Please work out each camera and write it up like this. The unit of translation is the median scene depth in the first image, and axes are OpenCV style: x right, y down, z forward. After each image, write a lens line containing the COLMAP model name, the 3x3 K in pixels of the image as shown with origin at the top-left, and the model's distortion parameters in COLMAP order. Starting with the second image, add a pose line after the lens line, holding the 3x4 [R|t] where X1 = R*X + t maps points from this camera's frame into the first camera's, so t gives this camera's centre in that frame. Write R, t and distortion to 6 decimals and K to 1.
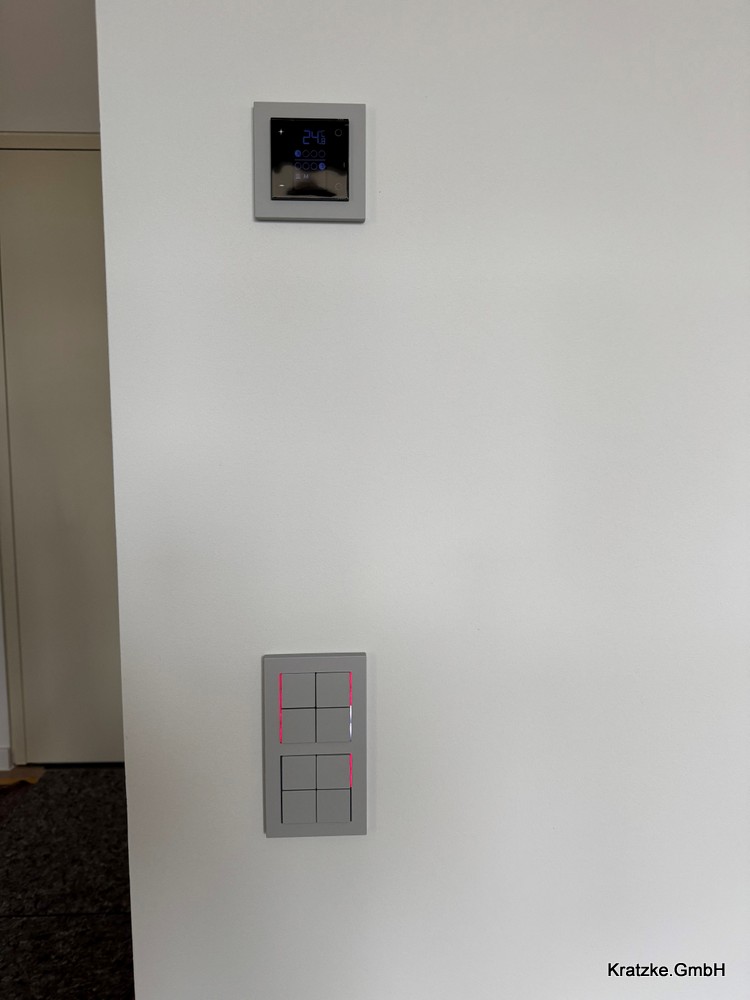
lens RADIAL K [[705.2, 0, 375.0], [0, 705.2, 500.0], [0, 0, 1]] dist [0.043772, -0.045929]
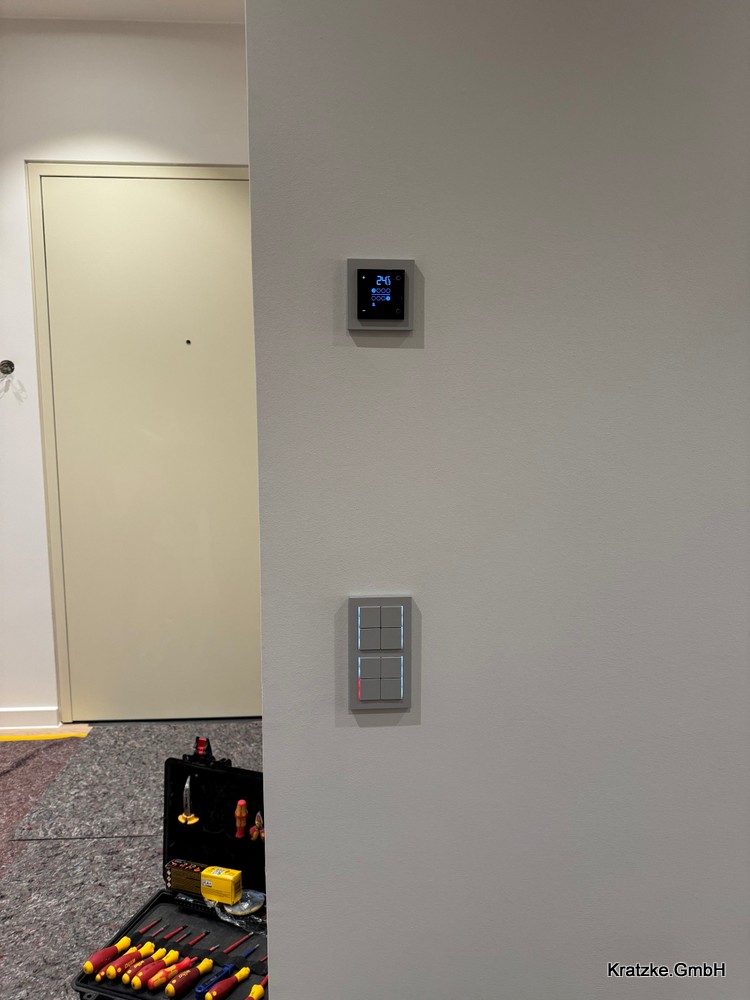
lens RADIAL K [[698.3, 0, 375.0], [0, 698.3, 500.0], [0, 0, 1]] dist [0.094732, -0.130046]
pose [[0.999859, -0.000786, 0.016756, -0.036599], [0.000422, 0.999765, 0.021684, -0.009936], [-0.016769, -0.021674, 0.999624, -0.176737]]
